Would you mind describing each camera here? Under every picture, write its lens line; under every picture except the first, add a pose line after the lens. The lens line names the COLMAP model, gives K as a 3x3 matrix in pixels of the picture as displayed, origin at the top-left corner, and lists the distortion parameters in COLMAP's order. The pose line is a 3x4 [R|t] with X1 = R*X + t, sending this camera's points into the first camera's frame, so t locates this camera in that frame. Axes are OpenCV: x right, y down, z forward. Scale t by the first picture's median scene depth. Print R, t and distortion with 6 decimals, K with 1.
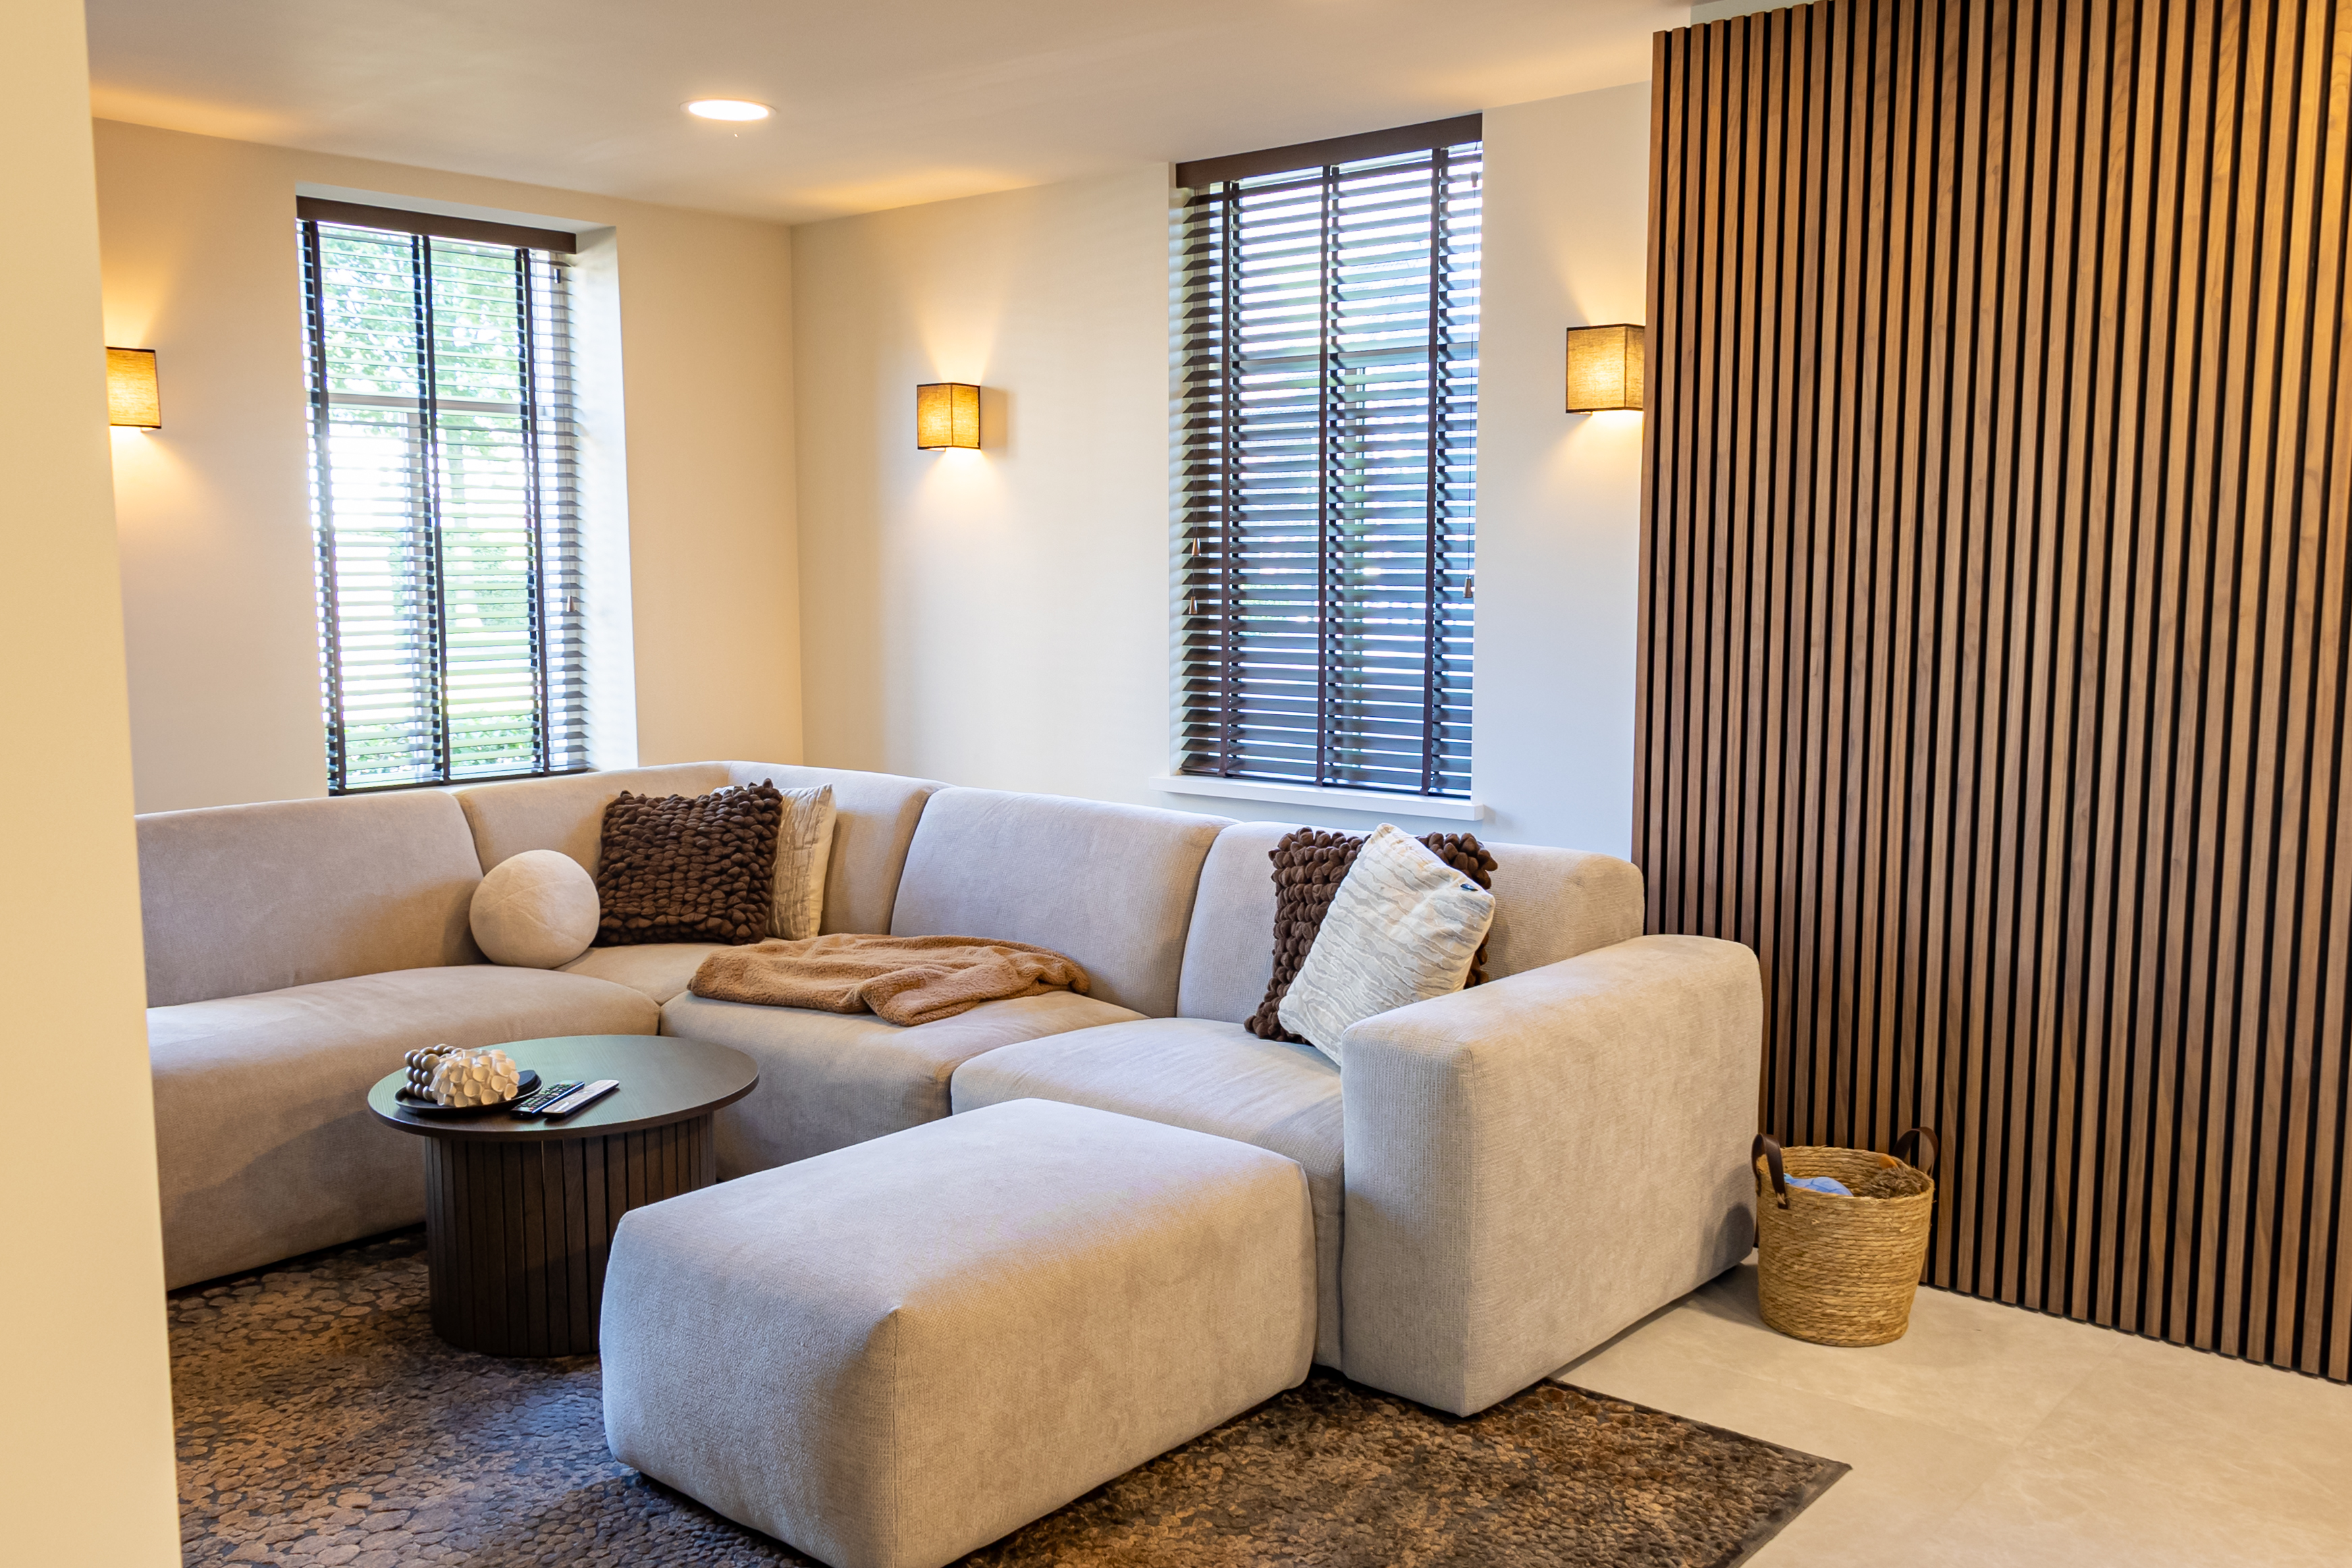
lens RADIAL K [[2018.4, 0, 1120.5], [0, 2018.4, 788.3], [0, 0, 1]] dist [0.002512, 0.008319]
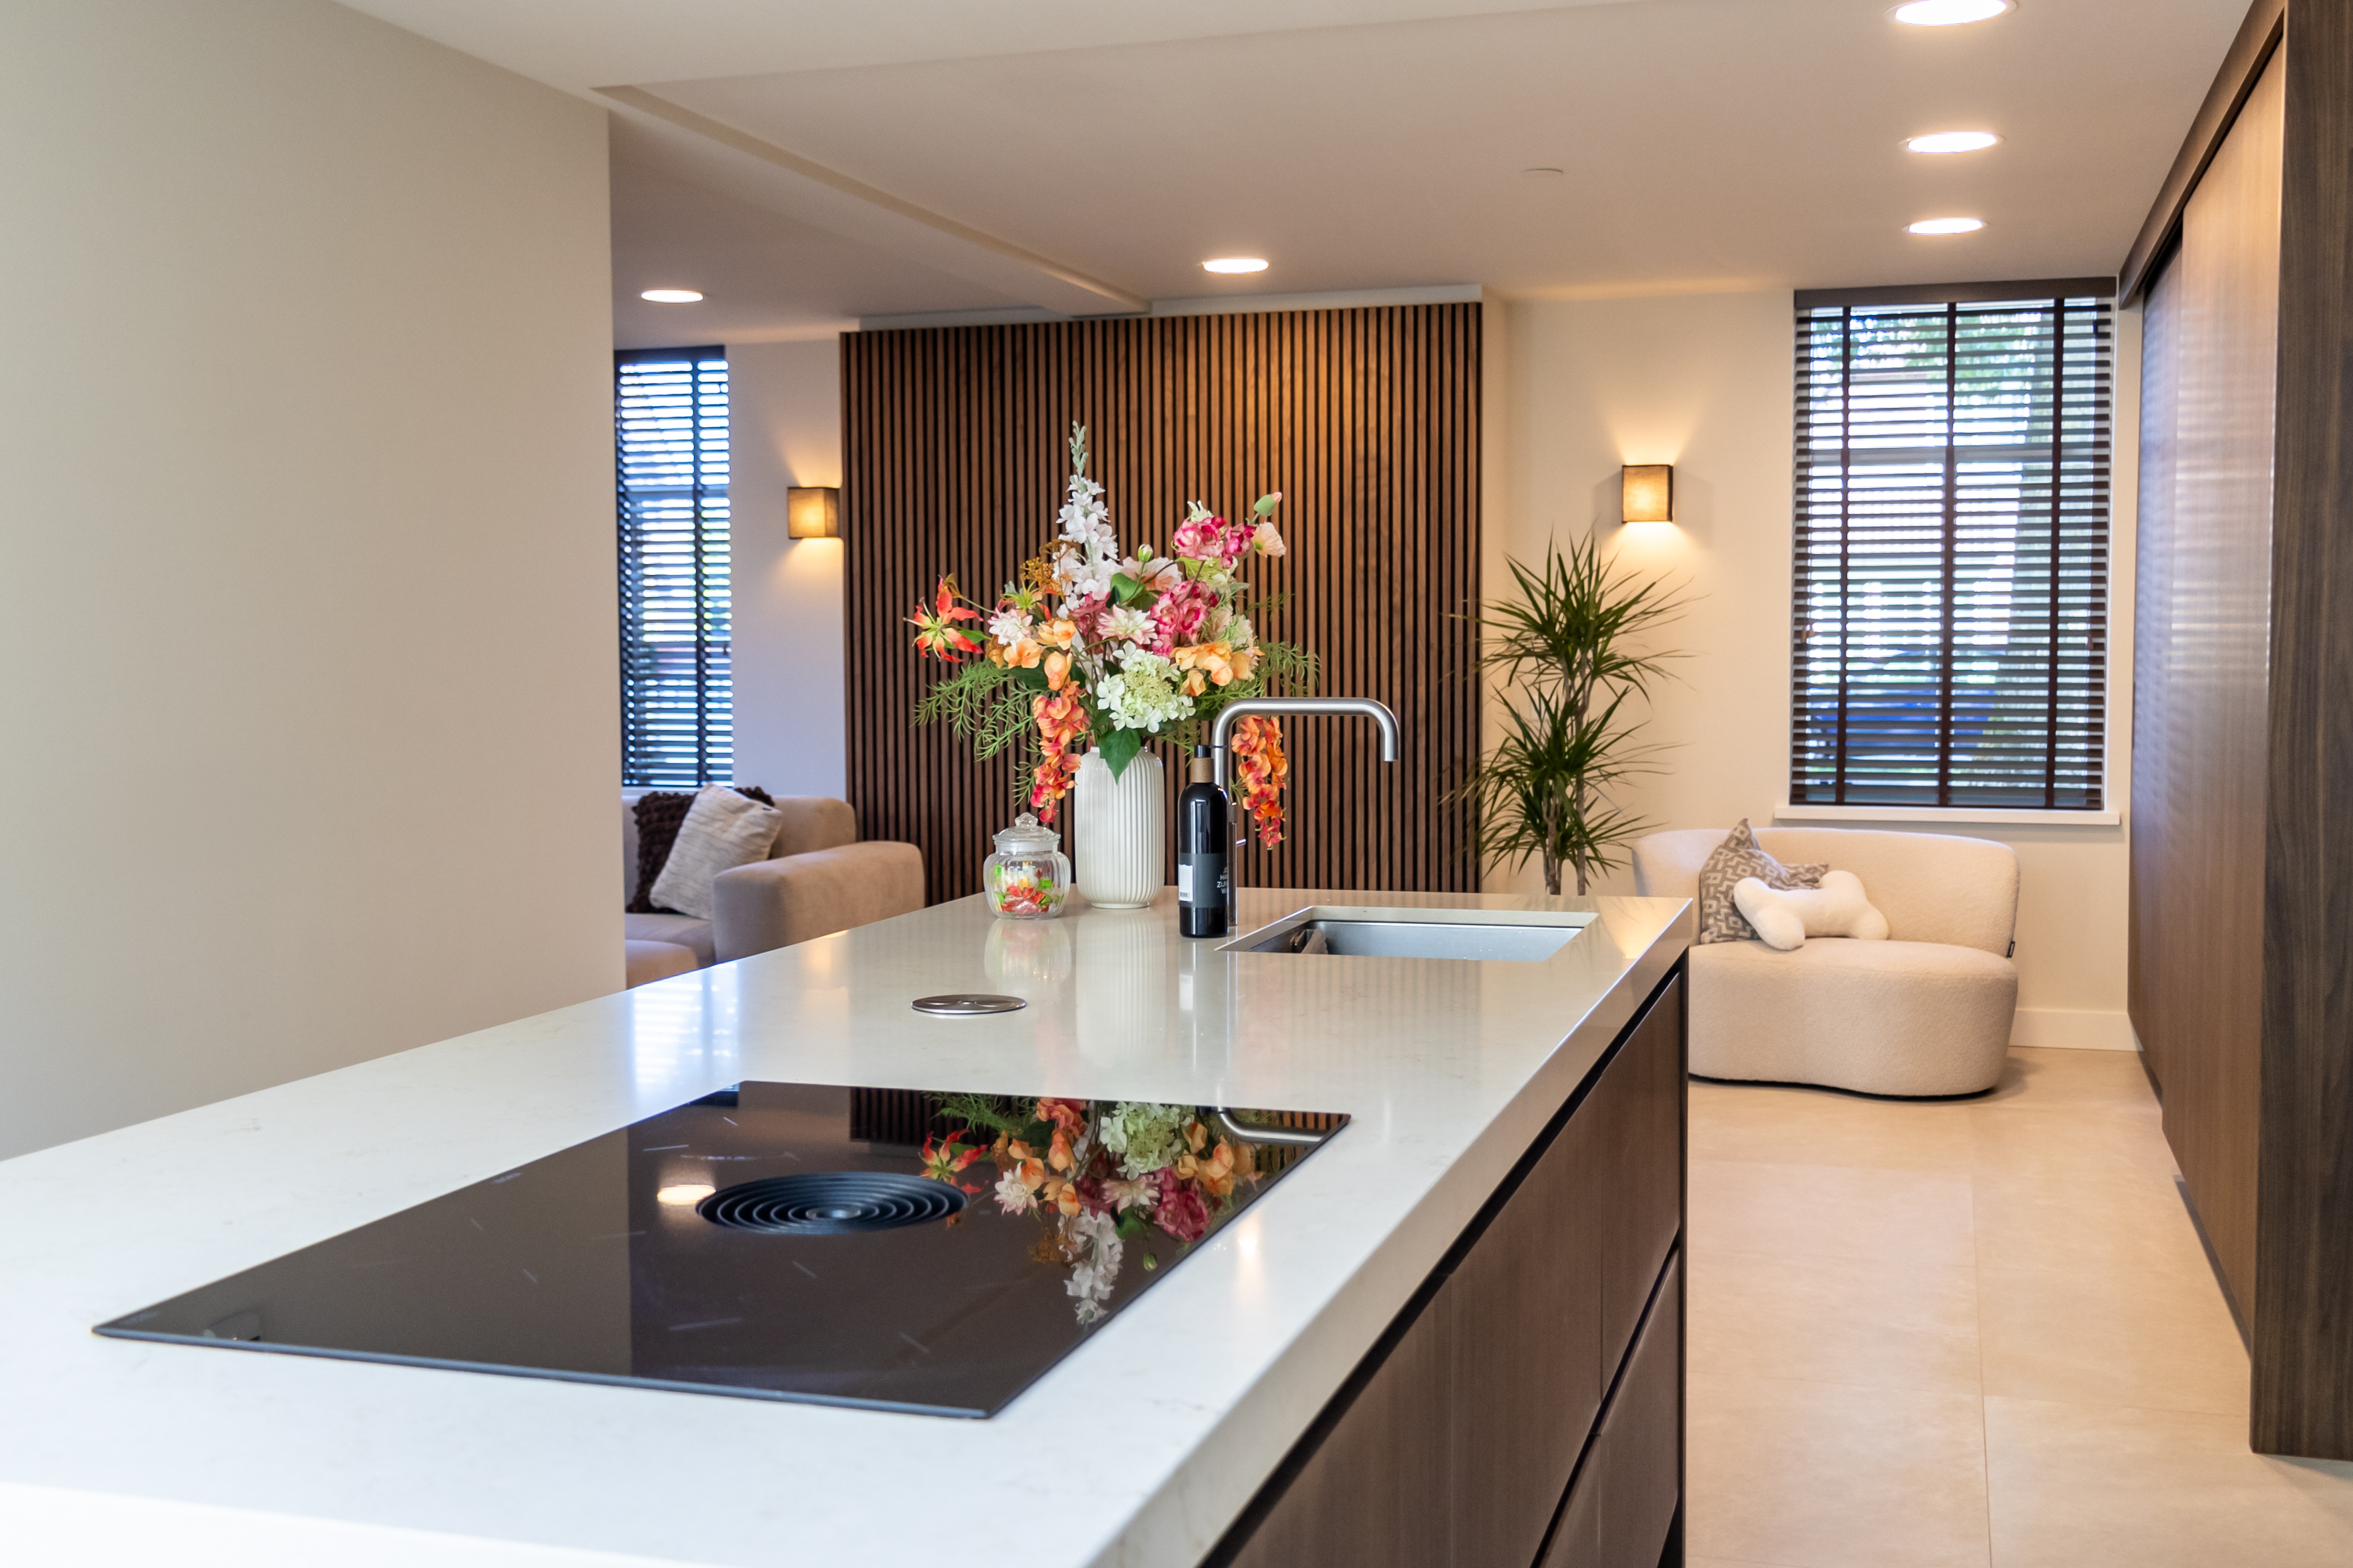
lens RADIAL K [[2512.6, 0, 1174.6], [0, 2512.6, 791.6], [0, 0, 1]] dist [0.014702, -0.000858]
pose [[0.912063, -0.027022, 0.409158, -0.400276], [0.048351, 0.997952, -0.041872, 0.140098], [-0.407189, 0.057973, 0.911502, -1.160500]]
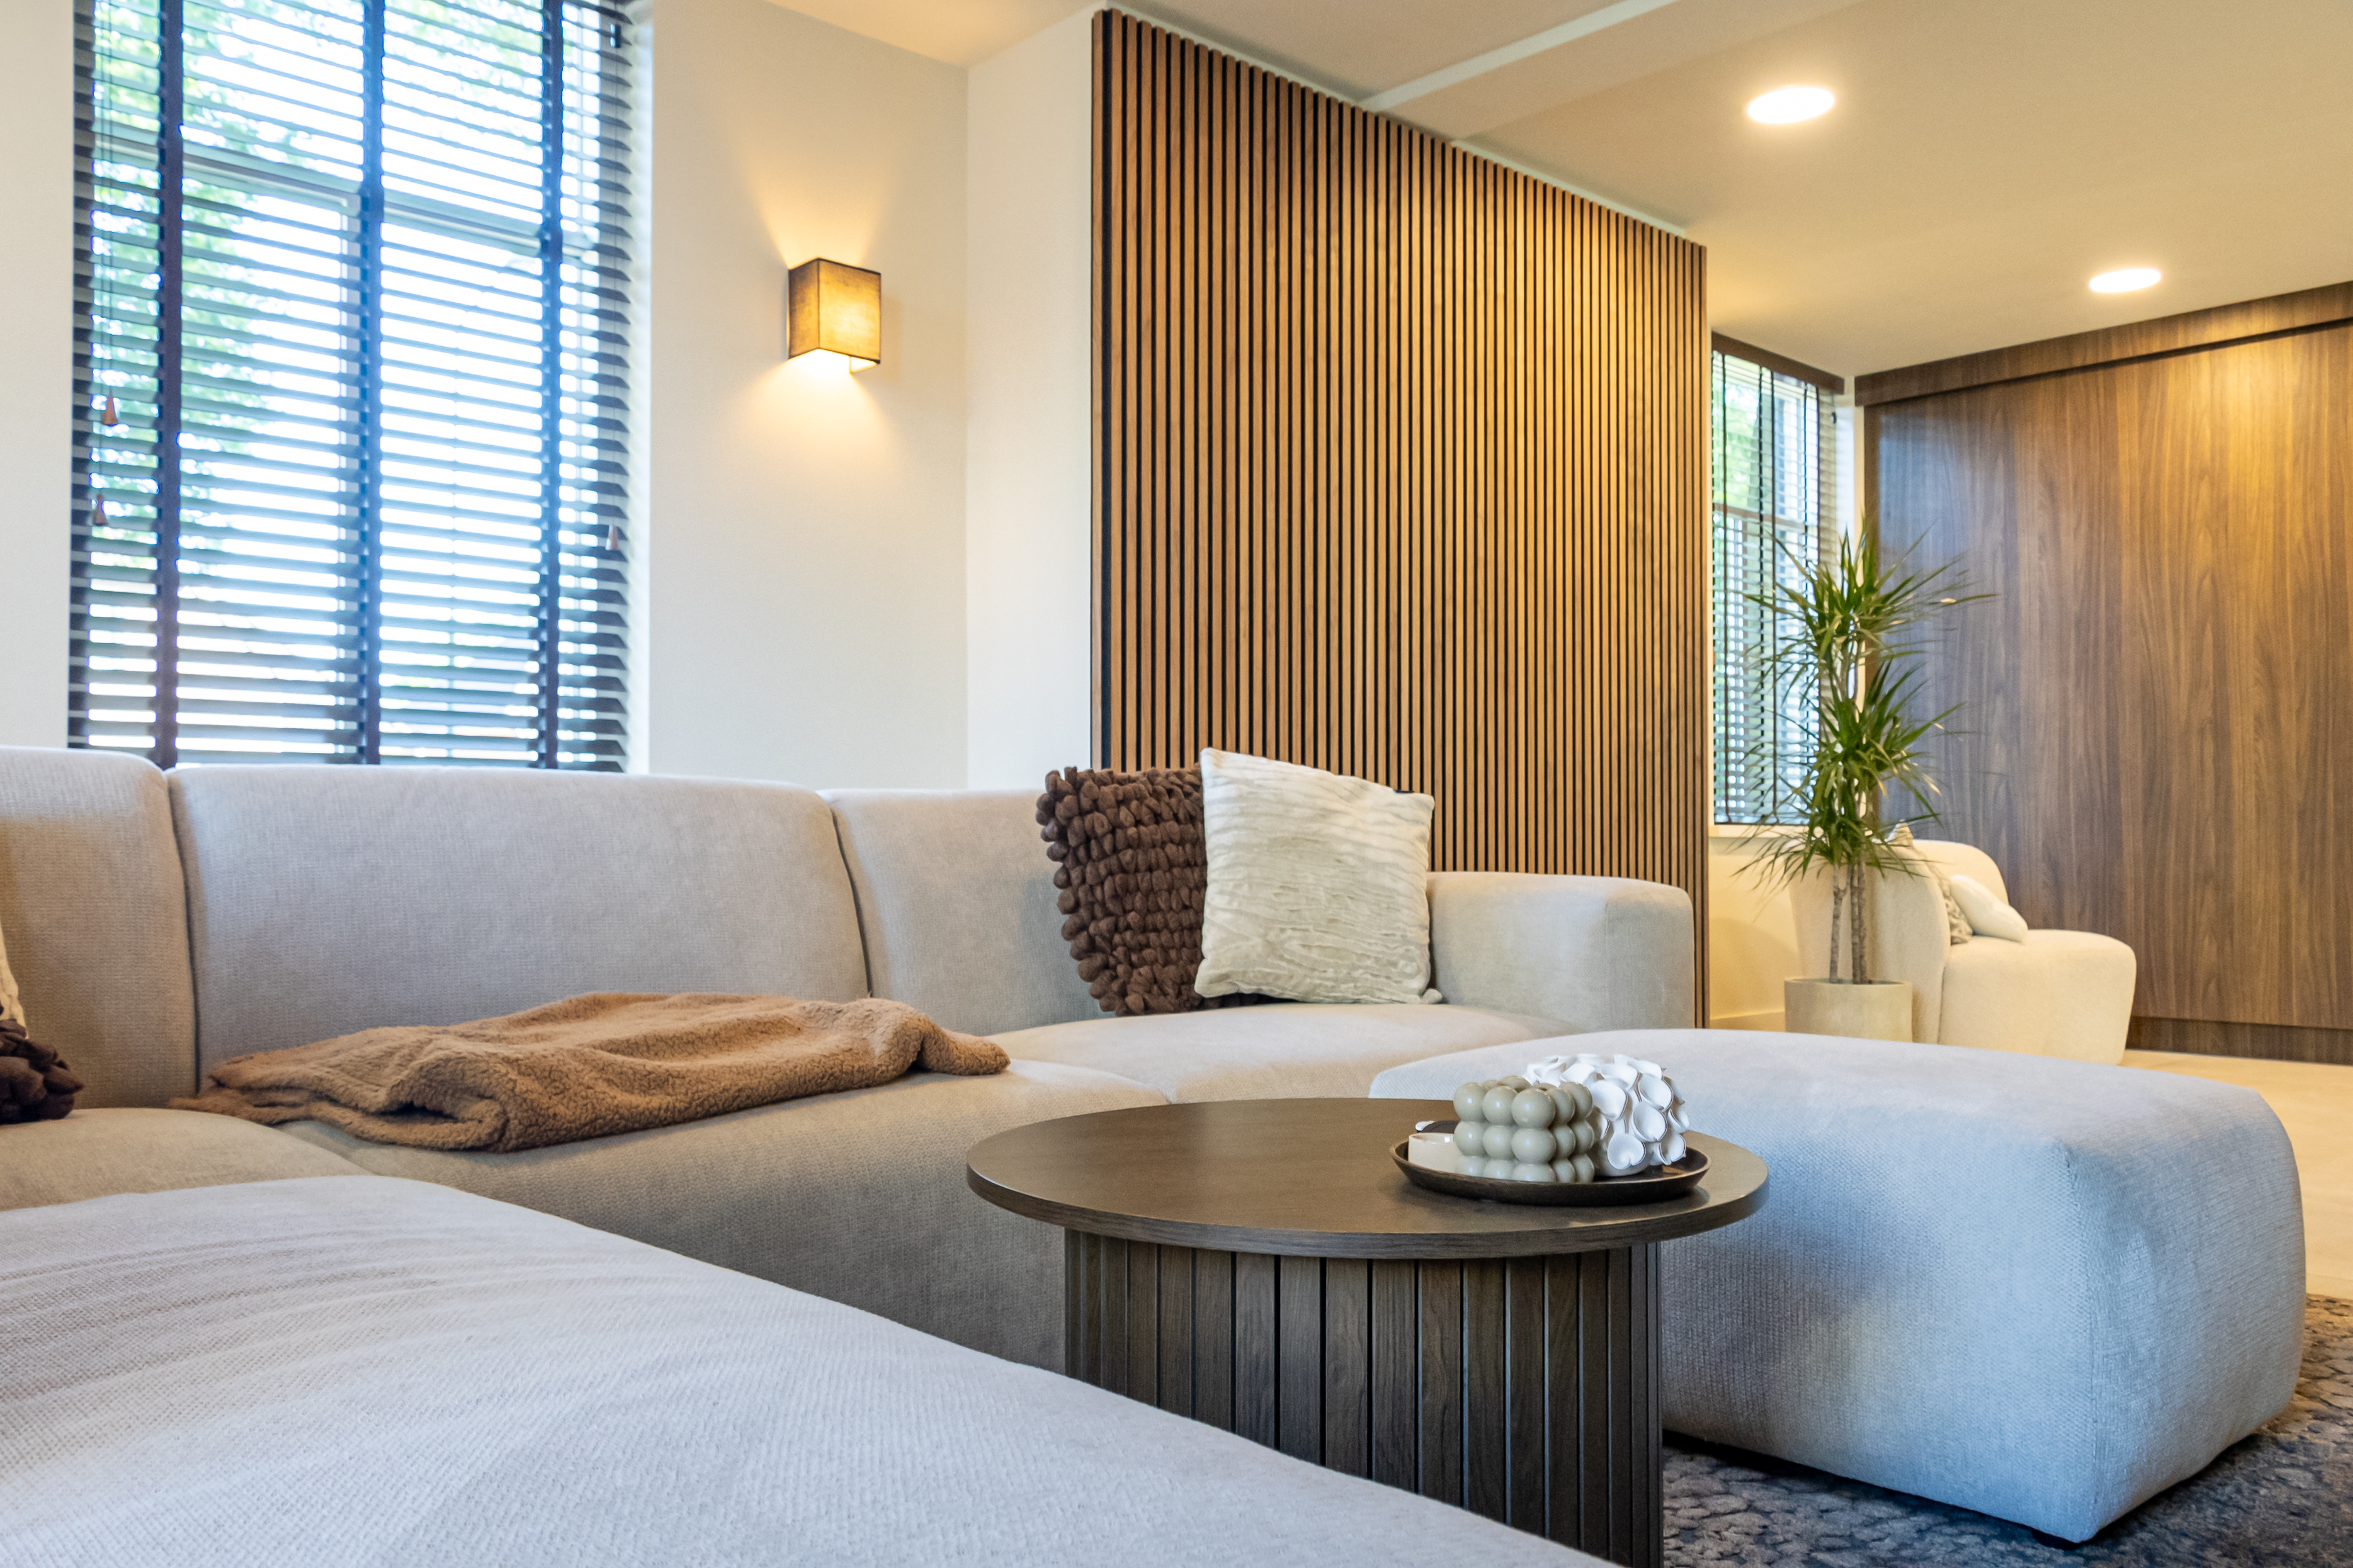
lens RADIAL K [[1860.3, 0, 1154.4], [0, 1860.3, 796.9], [0, 0, 1]] dist [0.006445, 0.007619]
pose [[0.092038, 0.028144, 0.995358, -0.712847], [0.110515, 0.993136, -0.038300, 0.070198], [-0.989604, 0.113527, 0.088296, 0.996324]]
